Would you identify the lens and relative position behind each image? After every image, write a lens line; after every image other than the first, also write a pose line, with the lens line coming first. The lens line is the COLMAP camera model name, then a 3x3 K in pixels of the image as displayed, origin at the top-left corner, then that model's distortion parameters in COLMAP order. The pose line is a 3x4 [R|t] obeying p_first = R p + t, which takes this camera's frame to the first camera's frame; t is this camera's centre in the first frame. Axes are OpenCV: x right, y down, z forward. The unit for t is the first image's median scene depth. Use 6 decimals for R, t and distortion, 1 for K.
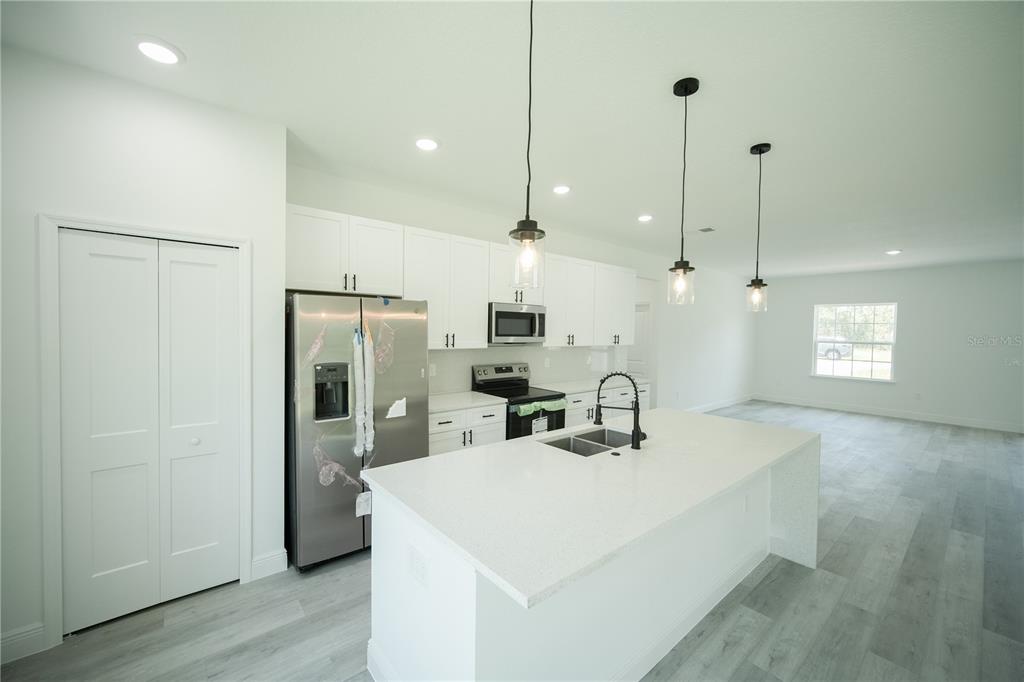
lens RADIAL K [[405.8, 0, 506.9], [0, 405.8, 338.9], [0, 0, 1]] dist [-0.004145, -0.000023]
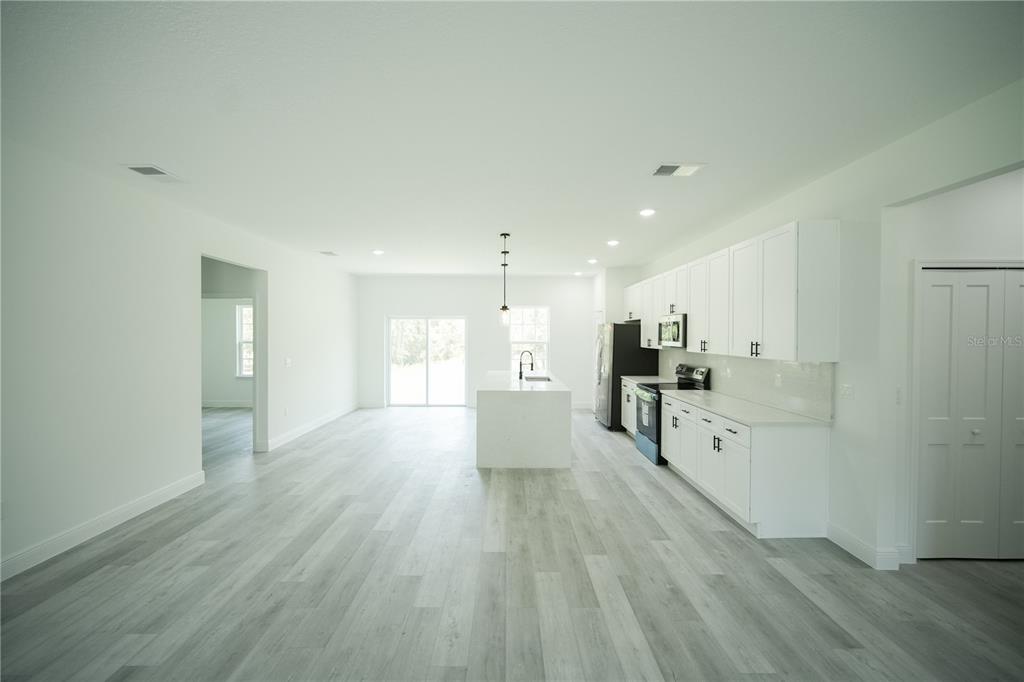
lens RADIAL K [[404.1, 0, 503.1], [0, 404.1, 342.0], [0, 0, 1]] dist [-0.000966, -0.000323]
pose [[-0.647446, -0.004068, -0.762101, 2.040852], [-0.030547, 0.999321, 0.020616, -0.021551], [0.761499, 0.036628, -0.647130, 2.219337]]
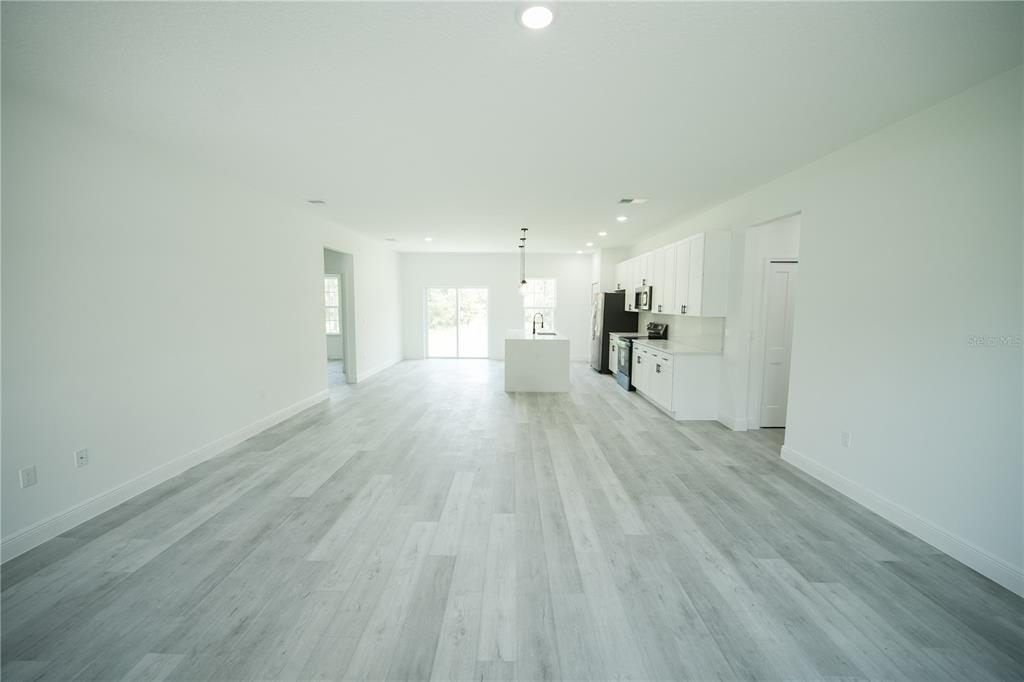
lens RADIAL K [[404.1, 0, 503.1], [0, 404.1, 342.0], [0, 0, 1]] dist [-0.000966, -0.000323]
pose [[-0.660132, 0.054021, -0.749205, 2.702971], [-0.032360, 0.994439, 0.100216, -0.009339], [0.750452, 0.090400, -0.654713, 2.672371]]
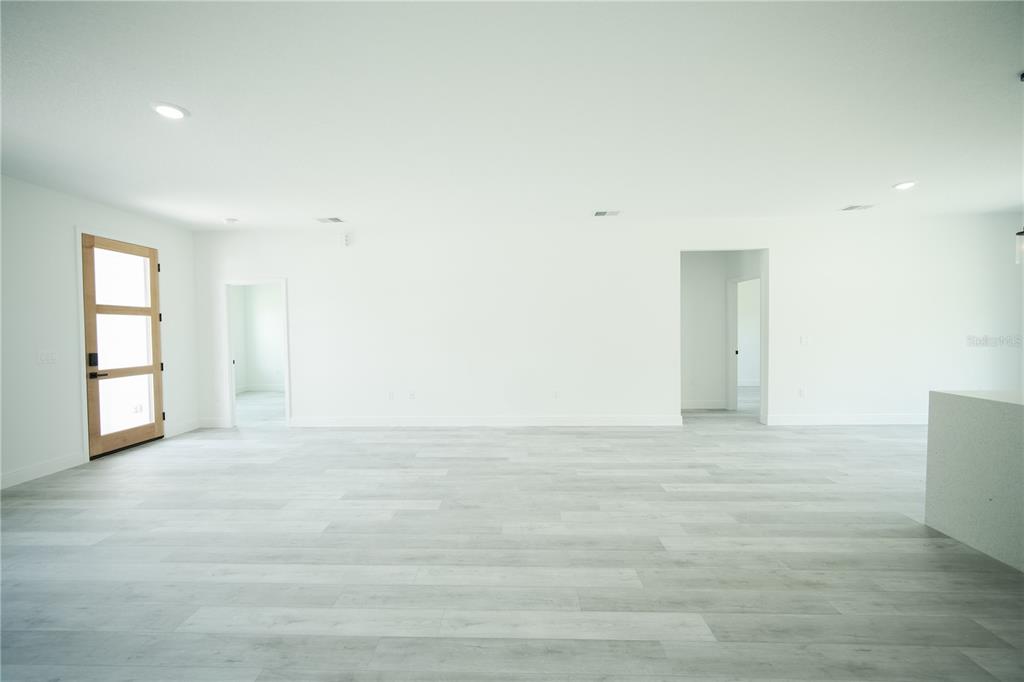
lens RADIAL K [[399.5, 0, 506.3], [0, 399.5, 341.7], [0, 0, 1]] dist [0.000081, -0.000018]
pose [[-0.743571, -0.023783, 0.668234, 0.887295], [0.019139, 0.998201, 0.056824, 0.031583], [-0.668384, 0.055041, -0.741777, 2.433161]]
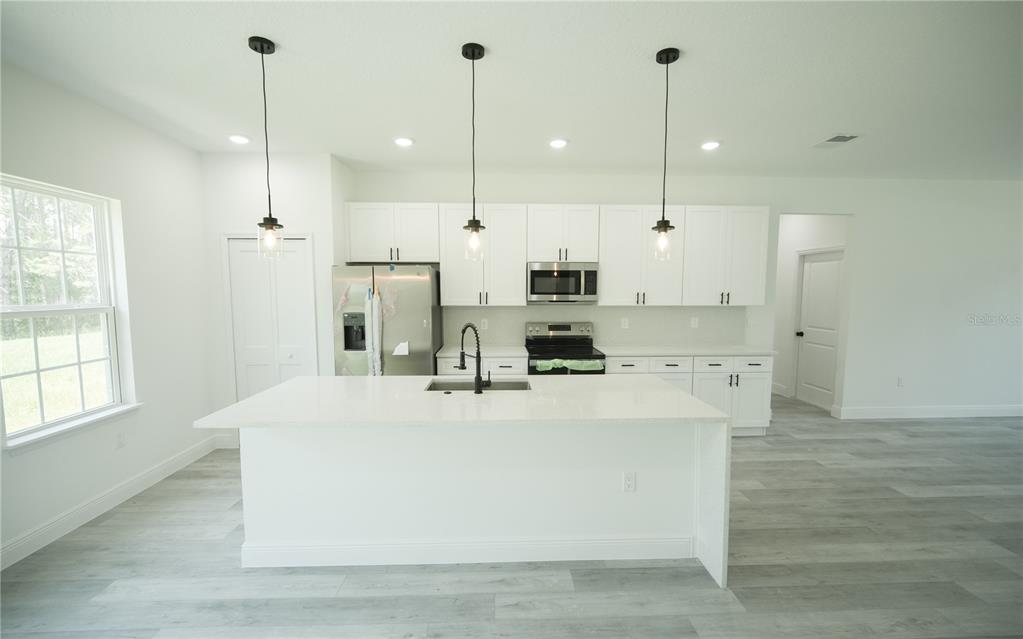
lens RADIAL K [[436.2, 0, 512.3], [0, 436.2, 325.5], [0, 0, 1]] dist [-0.004323, -0.001006]
pose [[0.791453, 0.036482, -0.610141, 0.932392], [-0.003051, 0.998441, 0.055741, 0.016826], [0.611223, -0.042255, 0.790330, 0.108362]]
